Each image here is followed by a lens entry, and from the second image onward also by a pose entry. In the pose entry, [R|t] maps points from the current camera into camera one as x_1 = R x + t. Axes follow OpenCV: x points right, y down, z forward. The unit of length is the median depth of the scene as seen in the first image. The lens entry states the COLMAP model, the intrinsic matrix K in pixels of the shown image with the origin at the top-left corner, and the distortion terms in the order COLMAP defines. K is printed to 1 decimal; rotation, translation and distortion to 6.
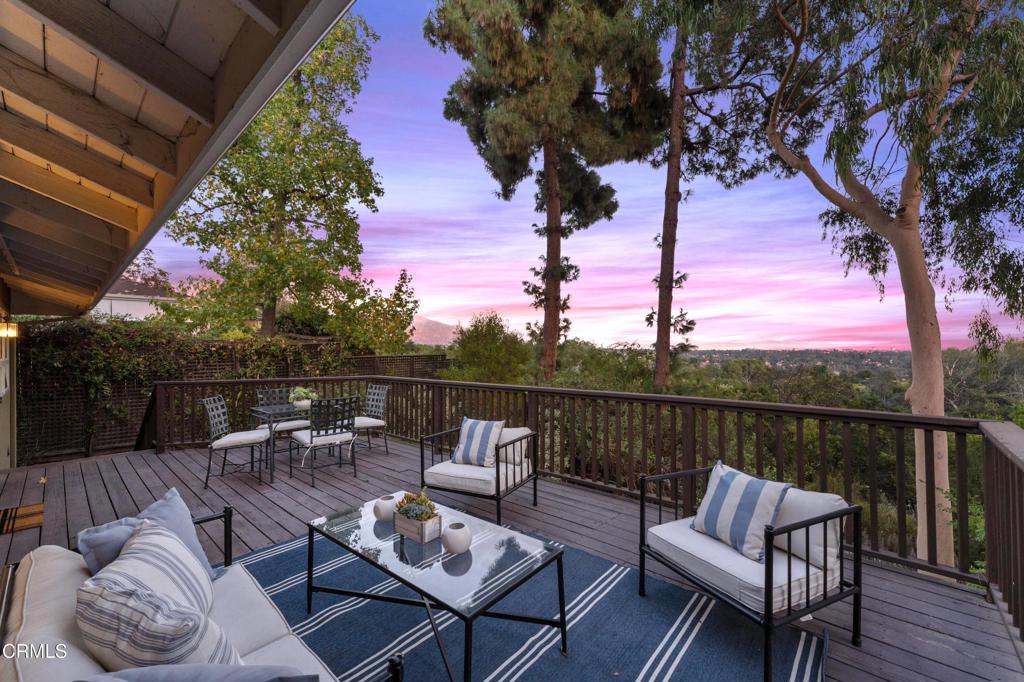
lens RADIAL K [[404.5, 0, 510.8], [0, 404.5, 353.8], [0, 0, 1]] dist [0.000295, -0.000044]
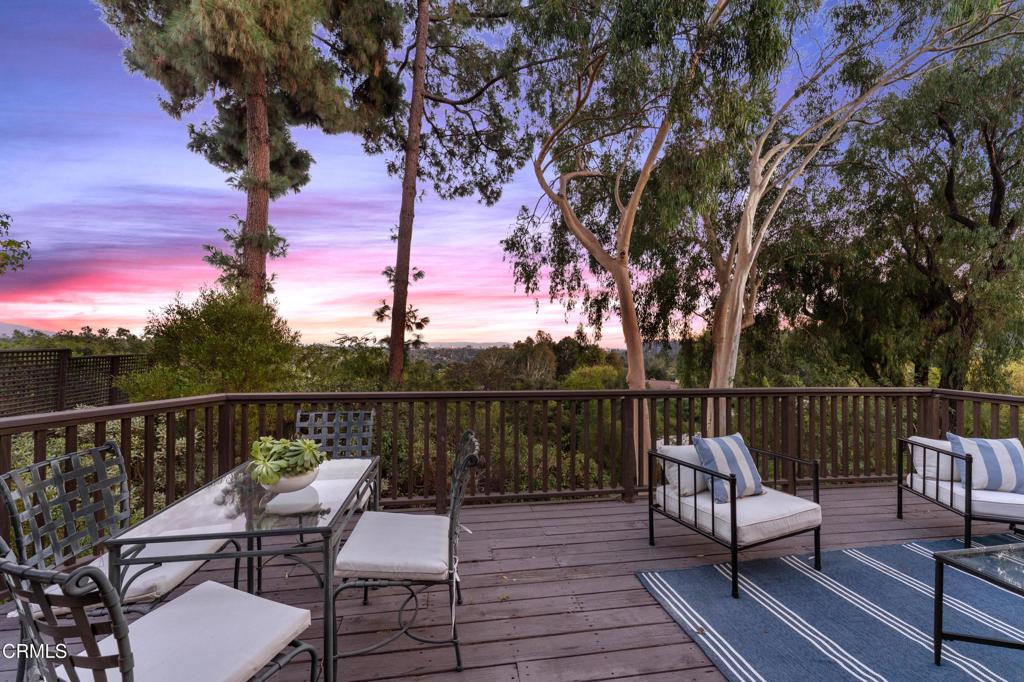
lens RADIAL K [[404.5, 0, 510.8], [0, 404.5, 353.8], [0, 0, 1]] dist [0.000295, -0.000044]
pose [[0.637805, 0.000814, 0.770197, -0.190537], [-0.005846, 0.999976, 0.003784, 0.004040], [-0.770175, -0.006916, 0.637795, 0.164853]]
